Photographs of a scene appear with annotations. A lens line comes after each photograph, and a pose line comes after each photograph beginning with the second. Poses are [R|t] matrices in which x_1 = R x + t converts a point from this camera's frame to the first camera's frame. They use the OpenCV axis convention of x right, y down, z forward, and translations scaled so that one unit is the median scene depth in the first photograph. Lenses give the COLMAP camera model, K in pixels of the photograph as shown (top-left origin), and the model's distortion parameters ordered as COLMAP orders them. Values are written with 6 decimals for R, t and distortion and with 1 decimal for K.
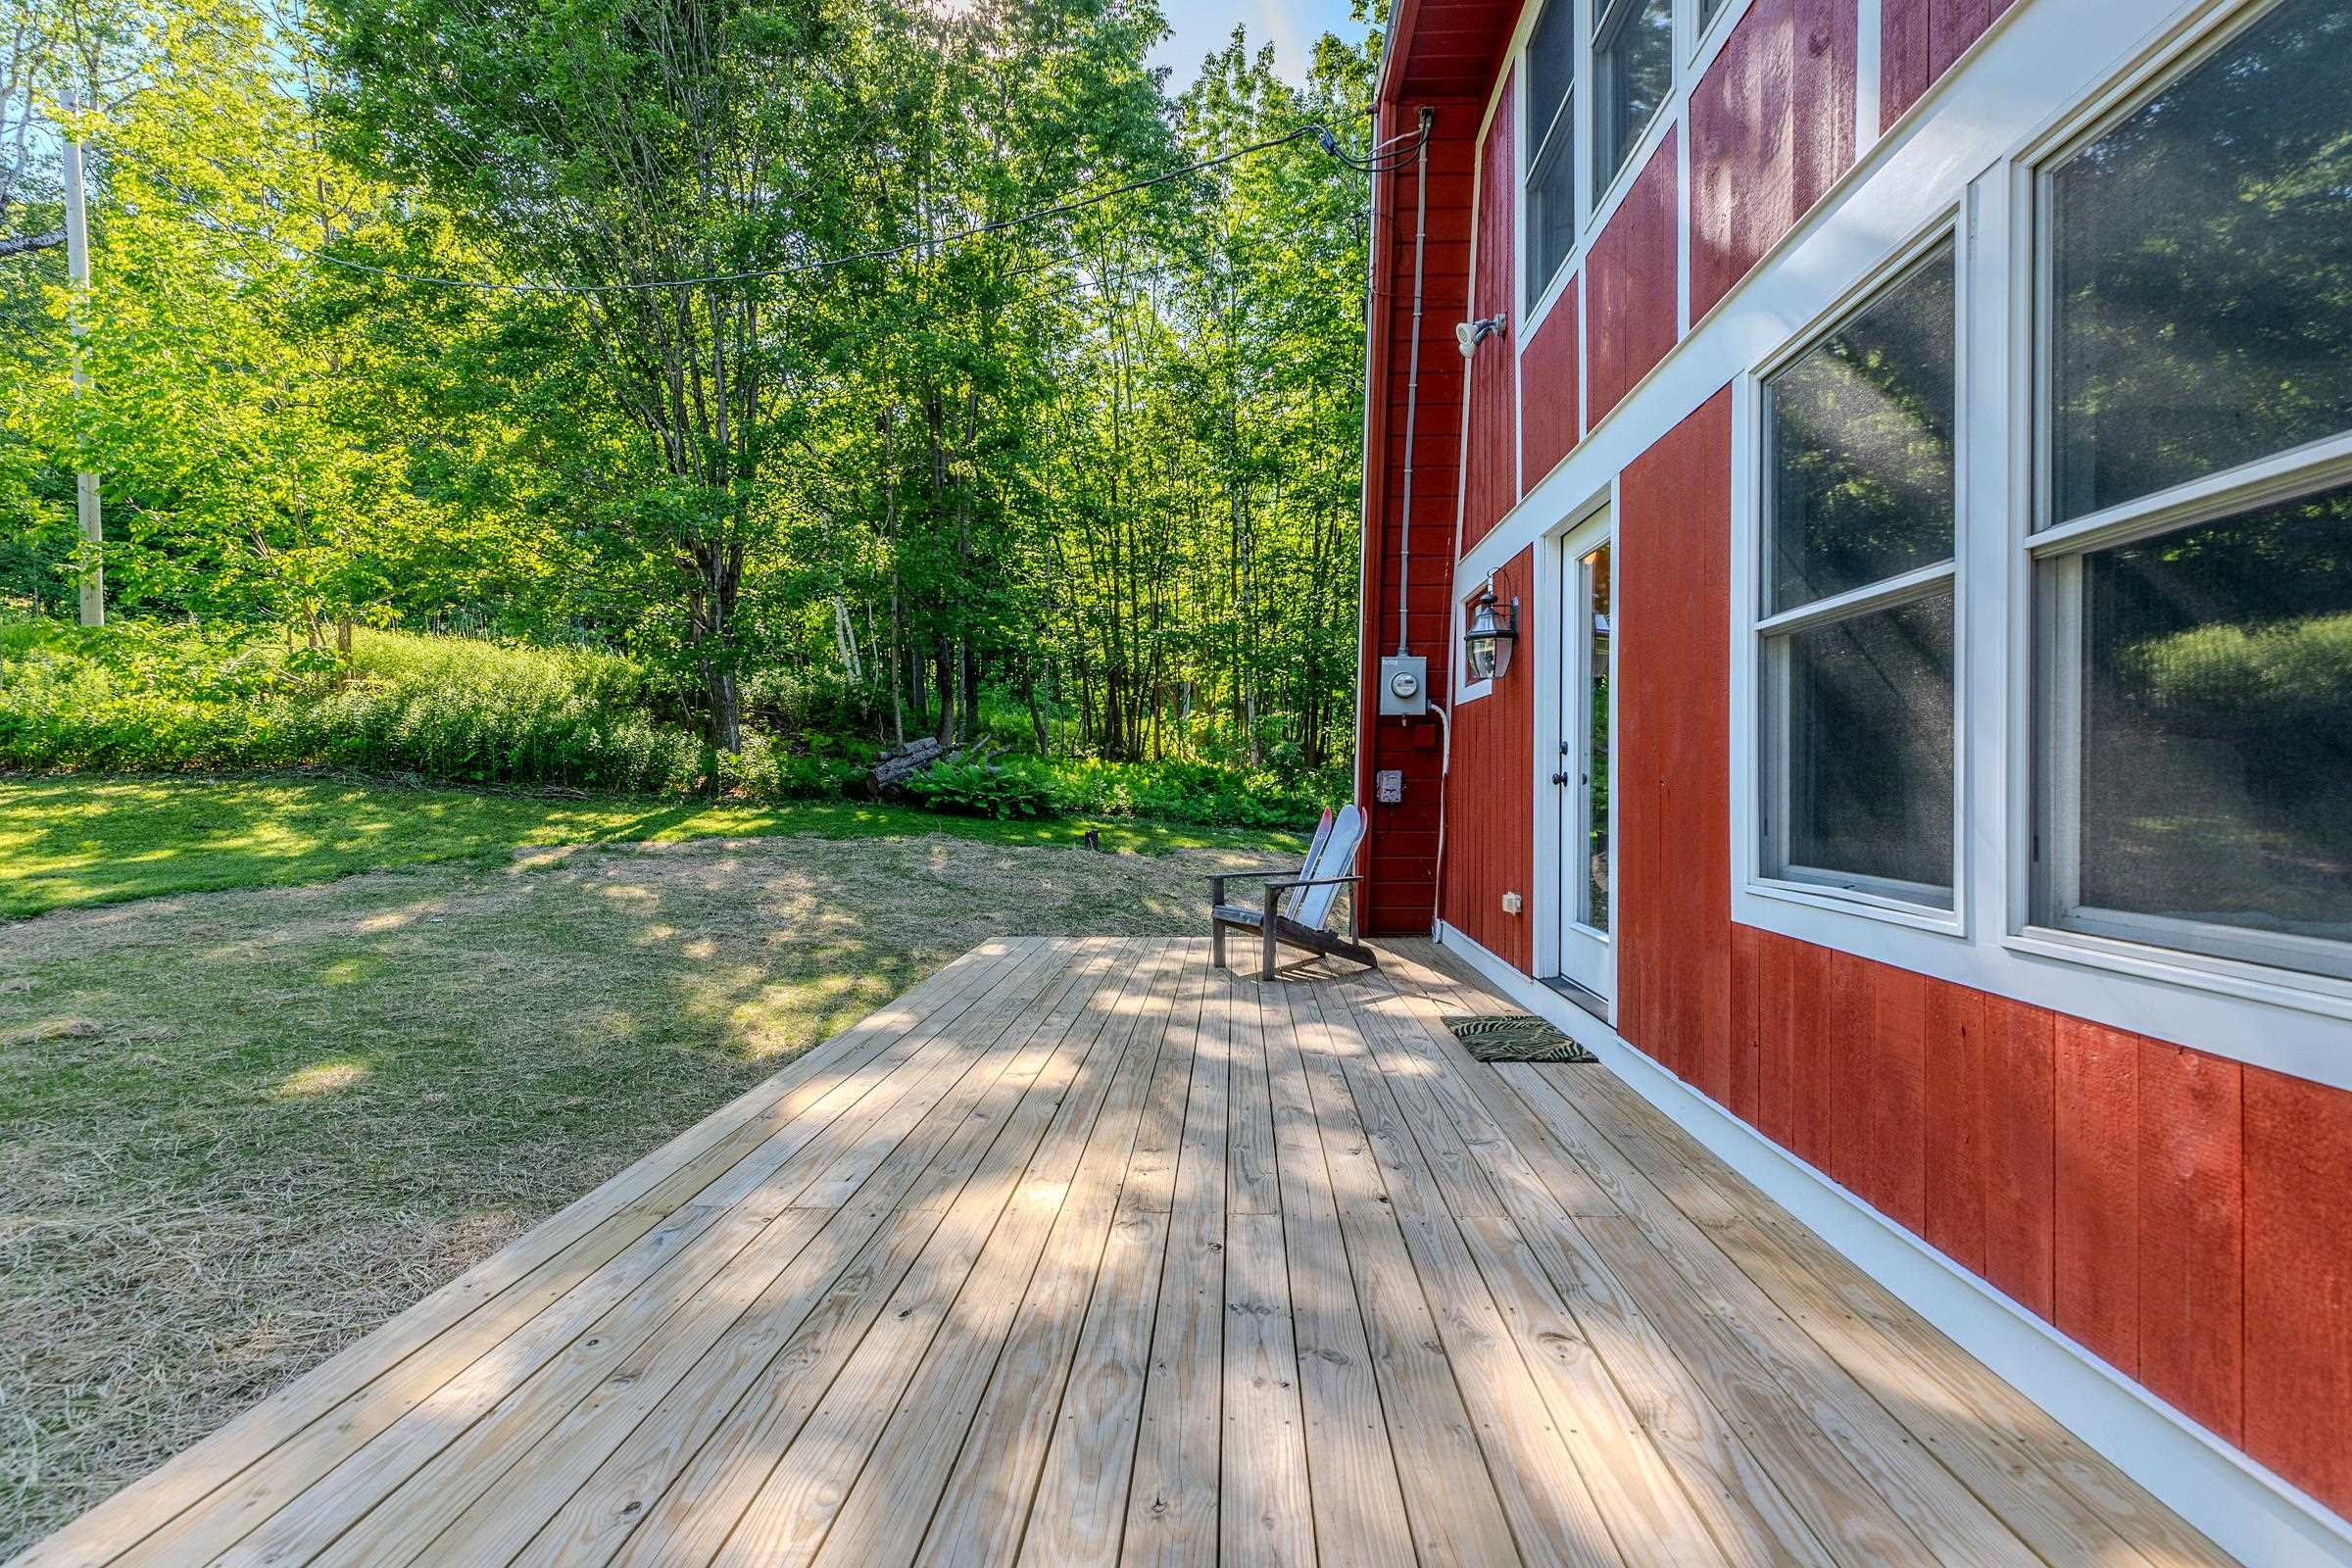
lens RADIAL K [[1102.9, 0, 1176.0], [0, 1102.9, 784.0], [0, 0, 1]] dist [-0.002597, -0.000576]
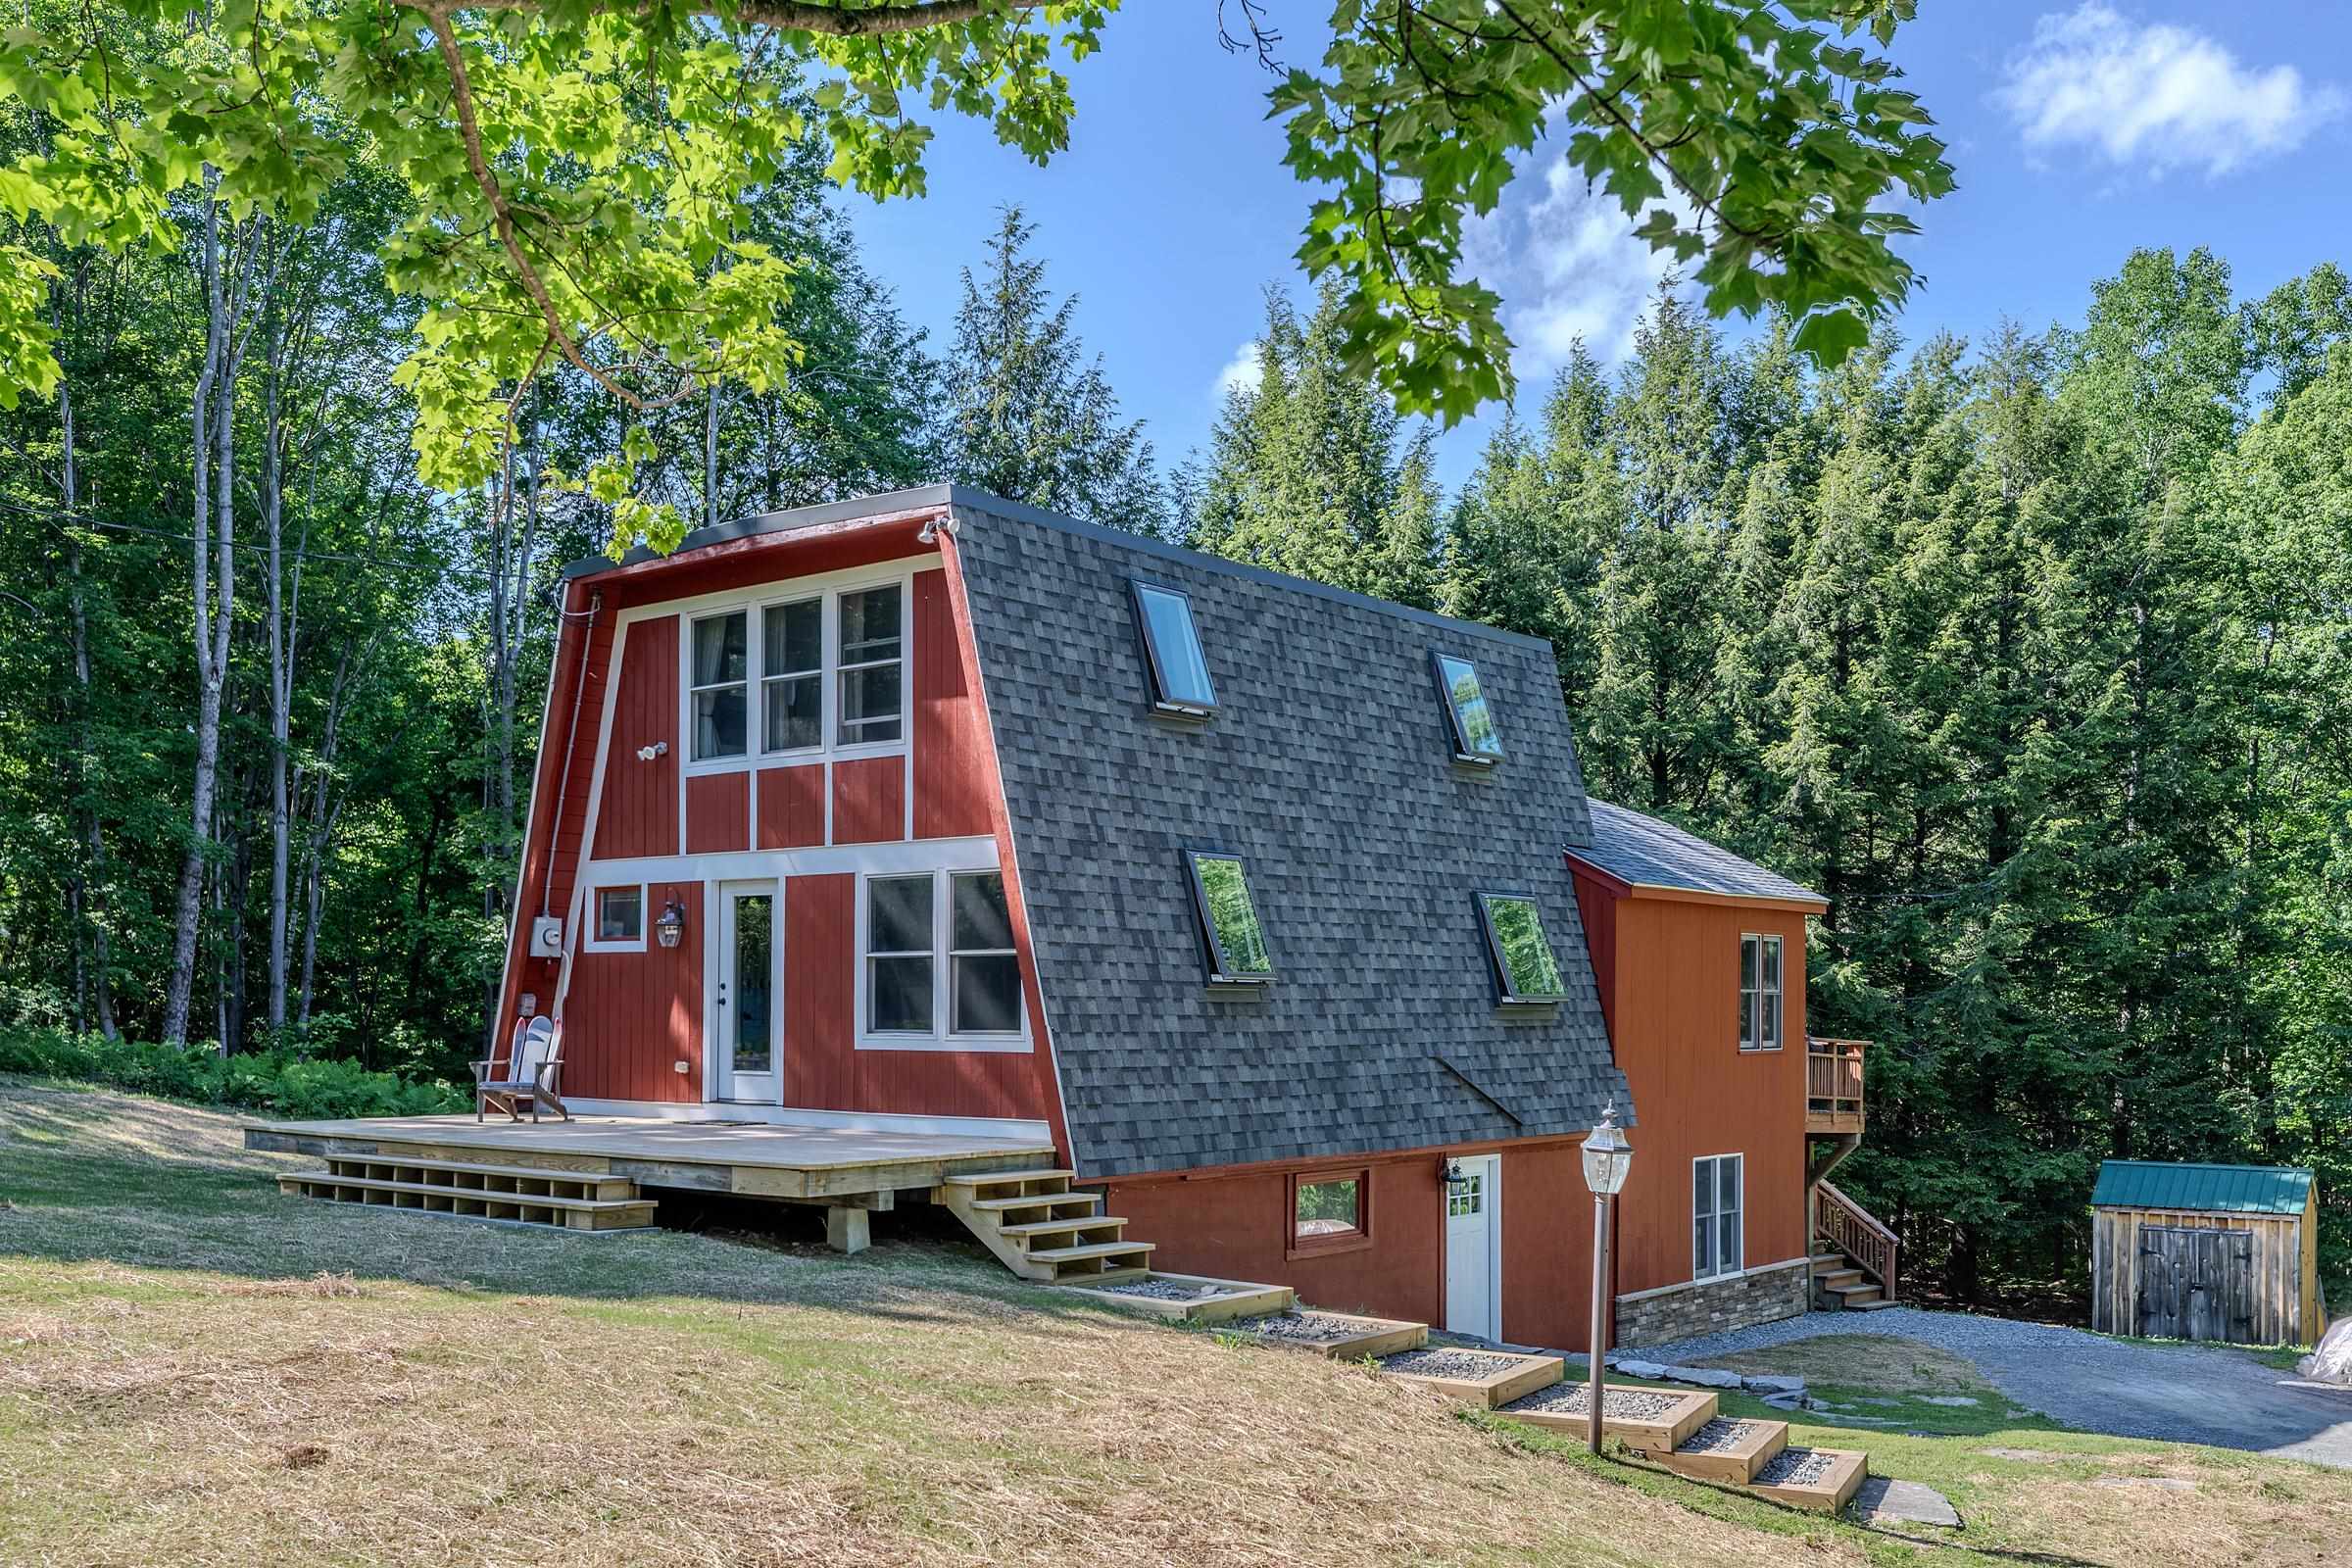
lens RADIAL K [[2153.7, 0, 1176.0], [0, 2153.7, 784.0], [0, 0, 1]] dist [-0.001052, -0.000334]
pose [[0.581105, 0.081220, 0.809766, -4.244232], [-0.003014, 0.995215, -0.097658, -0.031396], [-0.813823, 0.054309, 0.578569, -3.537729]]
